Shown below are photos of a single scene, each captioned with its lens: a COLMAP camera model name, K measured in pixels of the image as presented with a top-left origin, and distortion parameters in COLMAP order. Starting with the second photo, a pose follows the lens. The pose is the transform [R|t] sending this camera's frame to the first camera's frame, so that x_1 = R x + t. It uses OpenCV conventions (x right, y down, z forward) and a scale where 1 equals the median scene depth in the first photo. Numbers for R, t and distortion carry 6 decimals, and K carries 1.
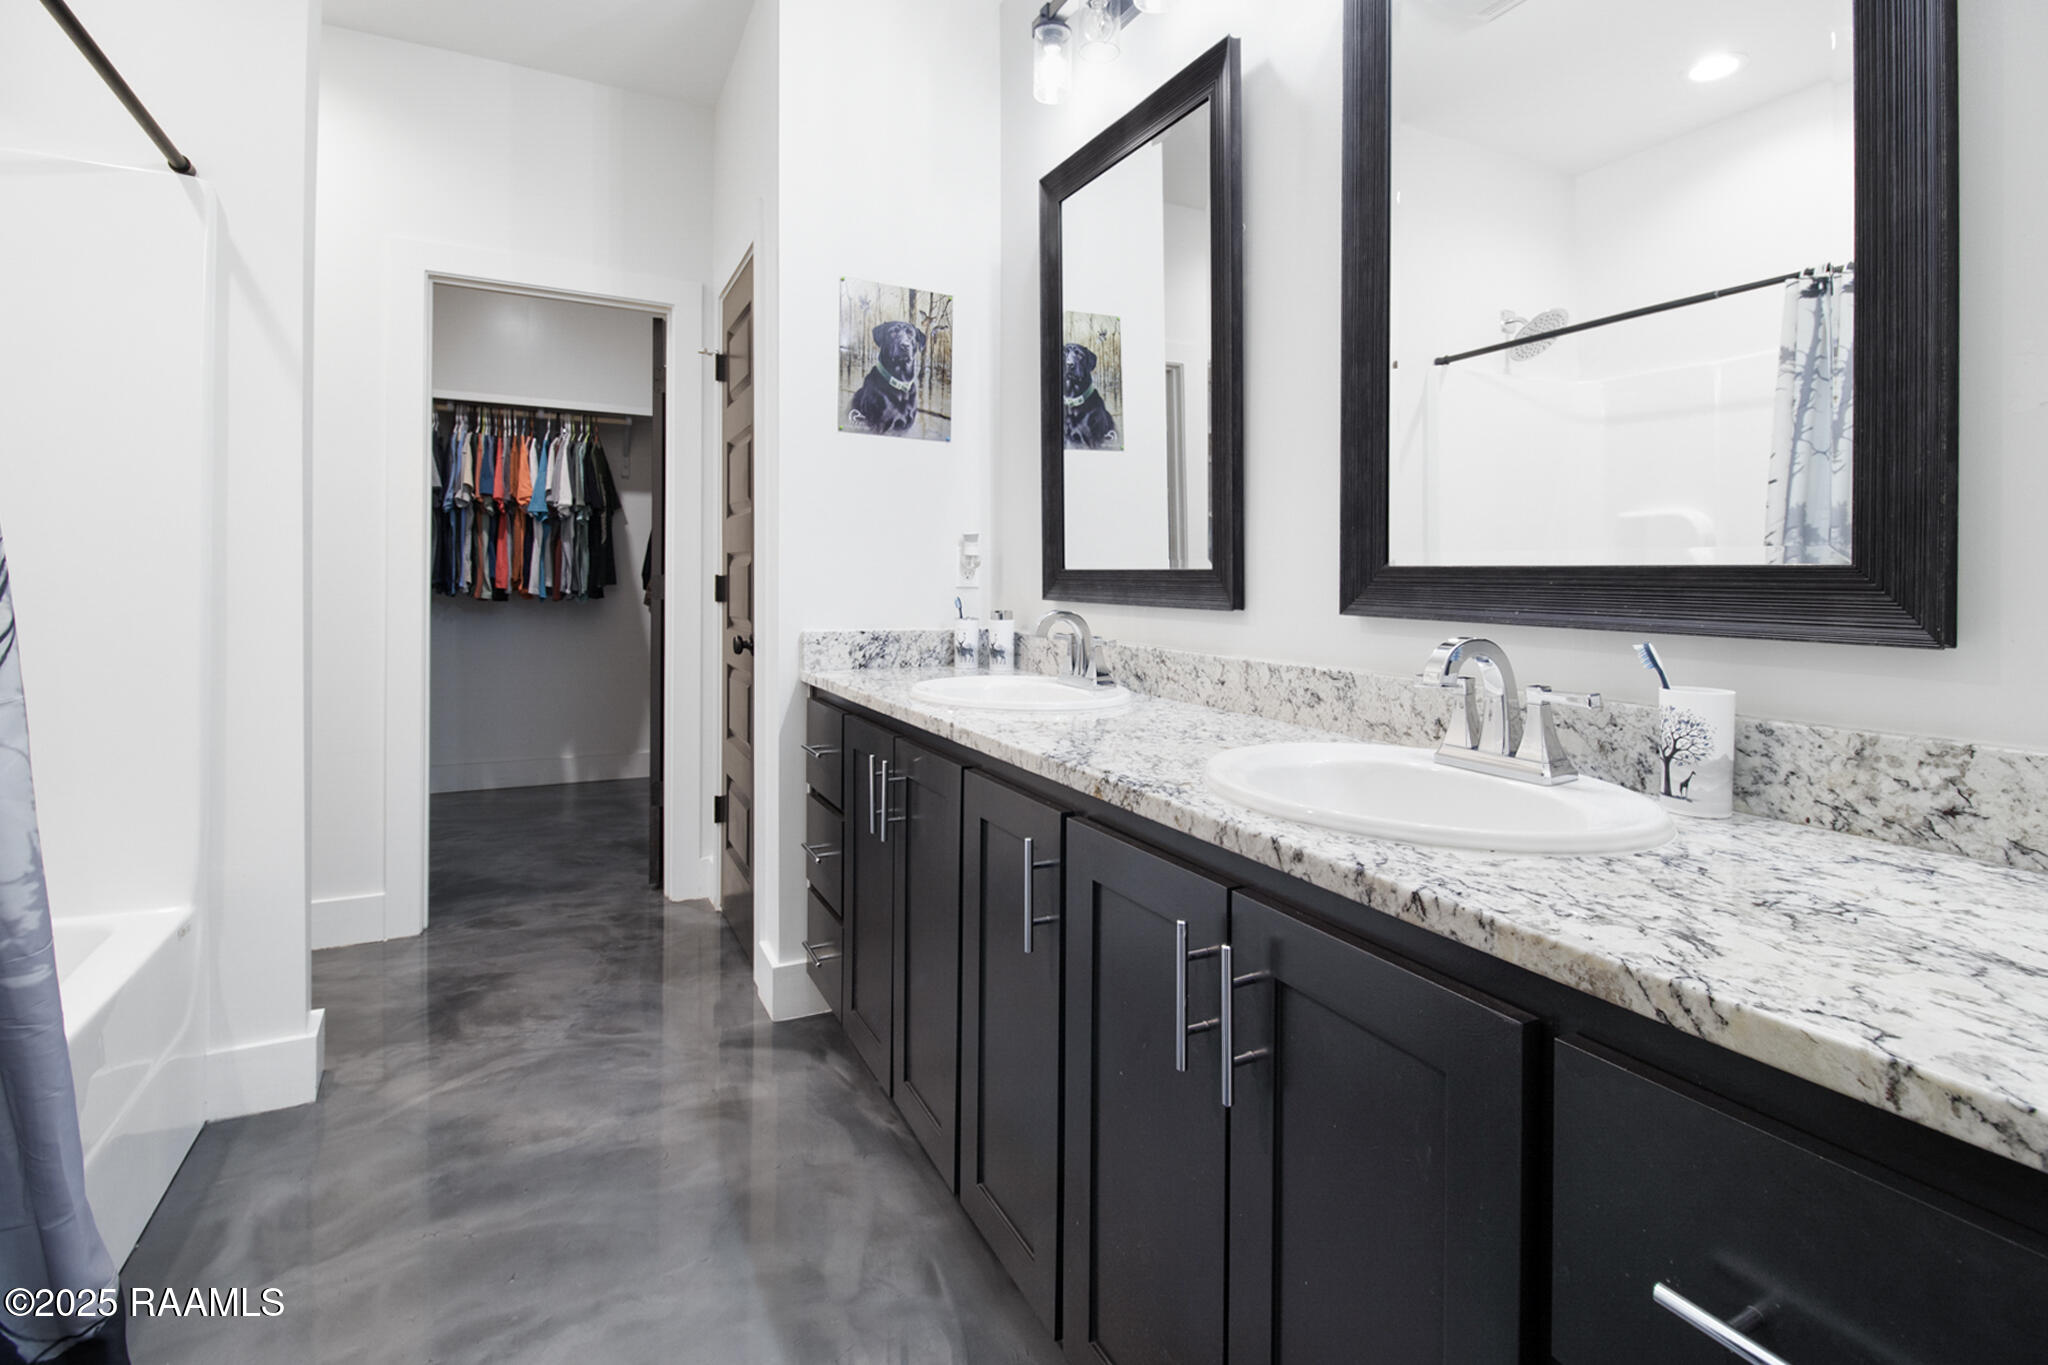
lens RADIAL K [[953.4, 0, 1051.6], [0, 953.4, 592.3], [0, 0, 1]] dist [0.006372, 0.000367]
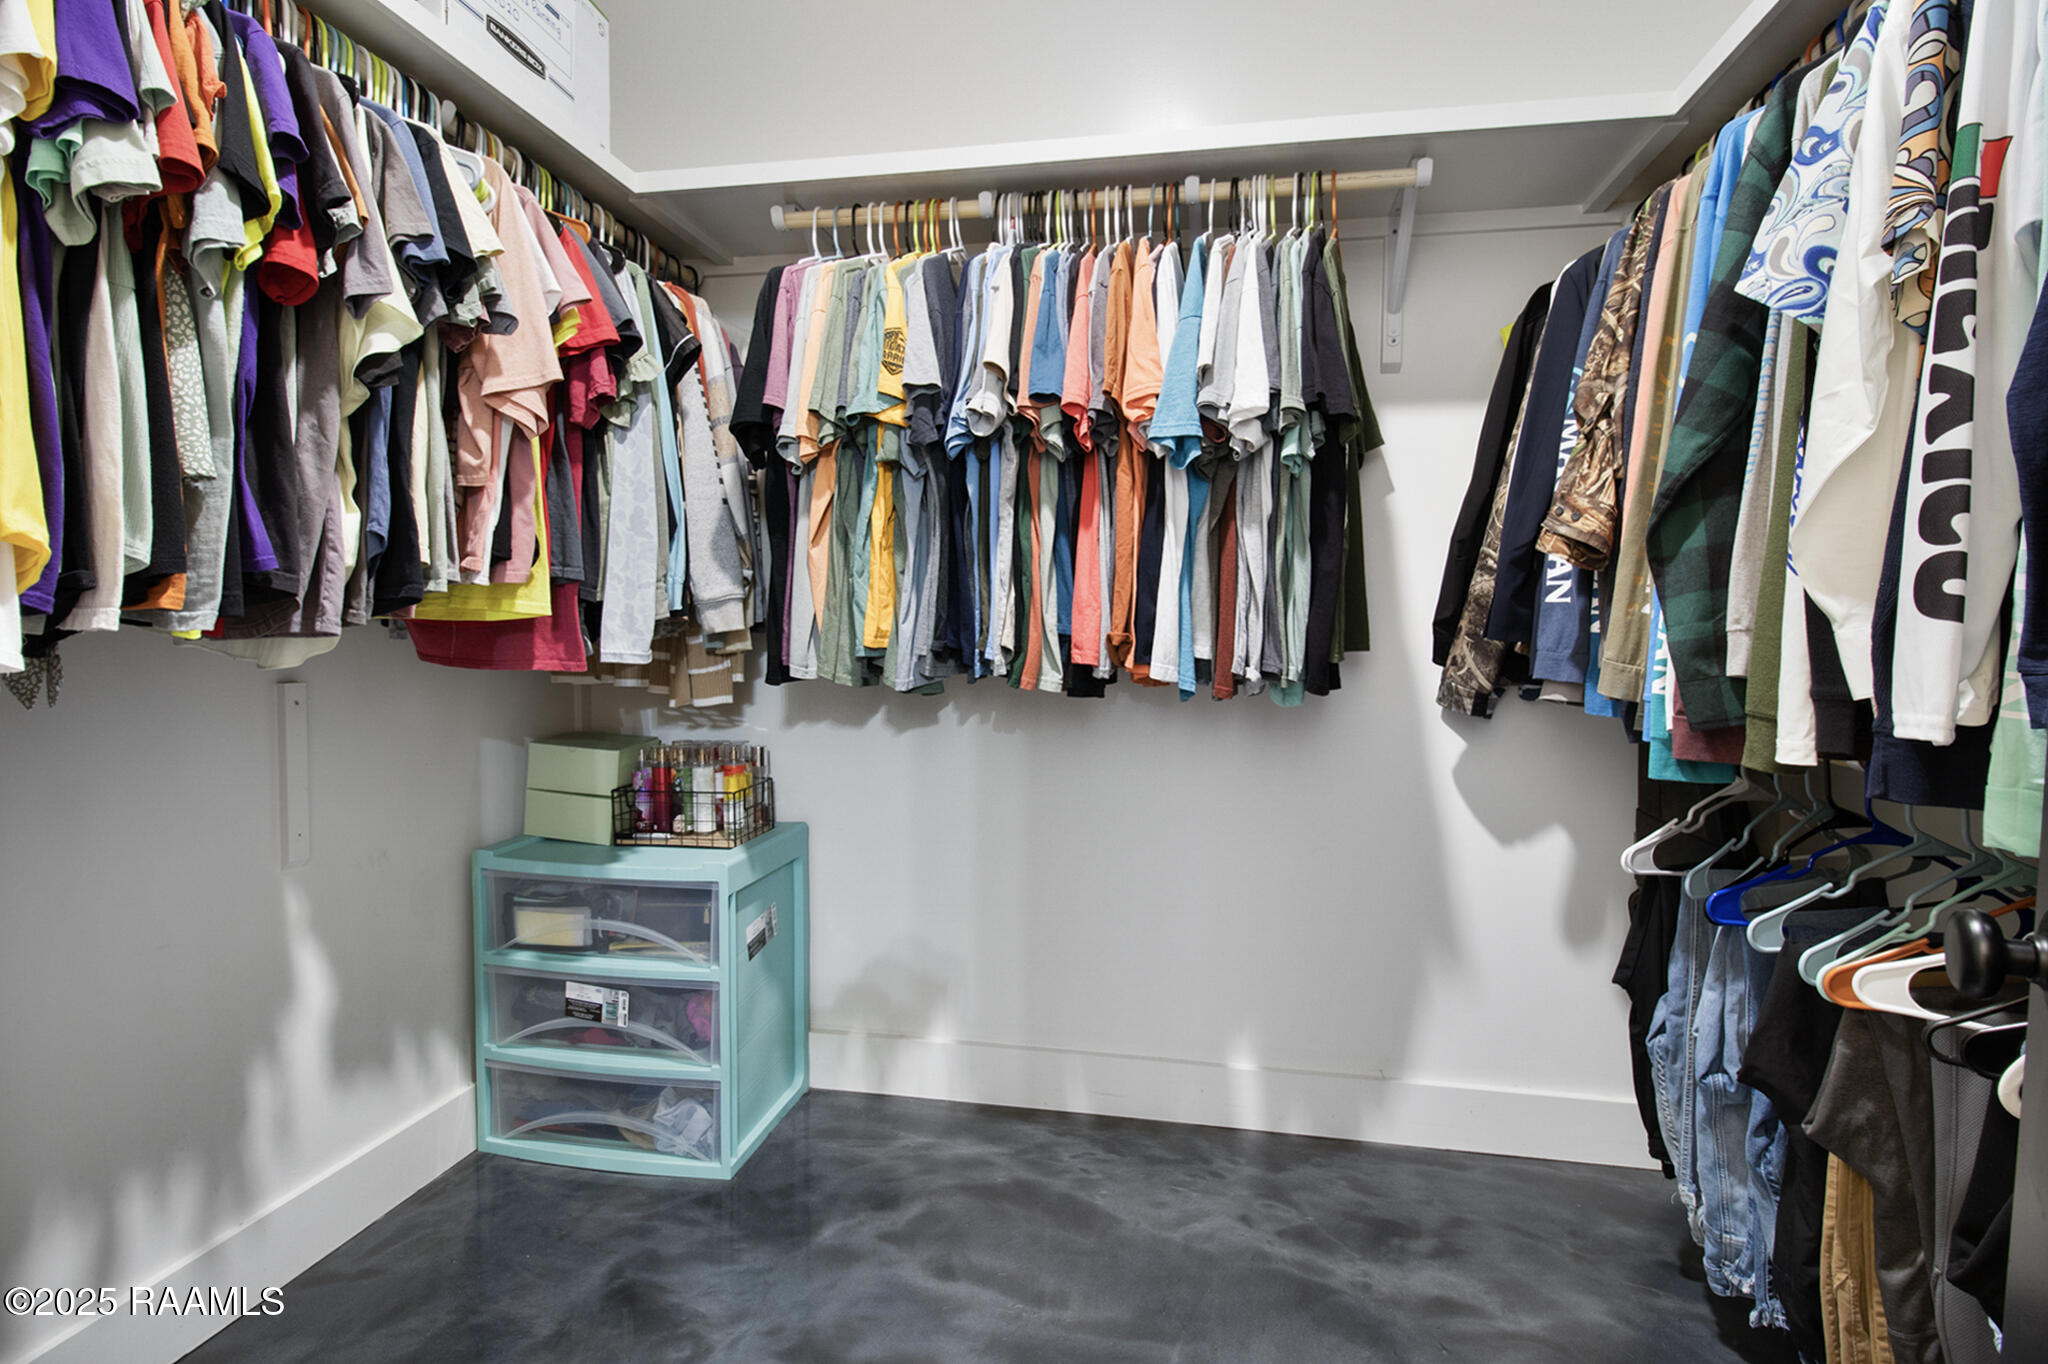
lens RADIAL K [[953.4, 0, 1029.9], [0, 953.4, 684.8], [0, 0, 1]] dist [0.006372, 0.000367]
pose [[0.775267, 0.028947, -0.630970, -0.362613], [-0.004988, 0.999199, 0.039711, -0.010402], [0.631614, -0.027639, 0.774790, 0.704150]]
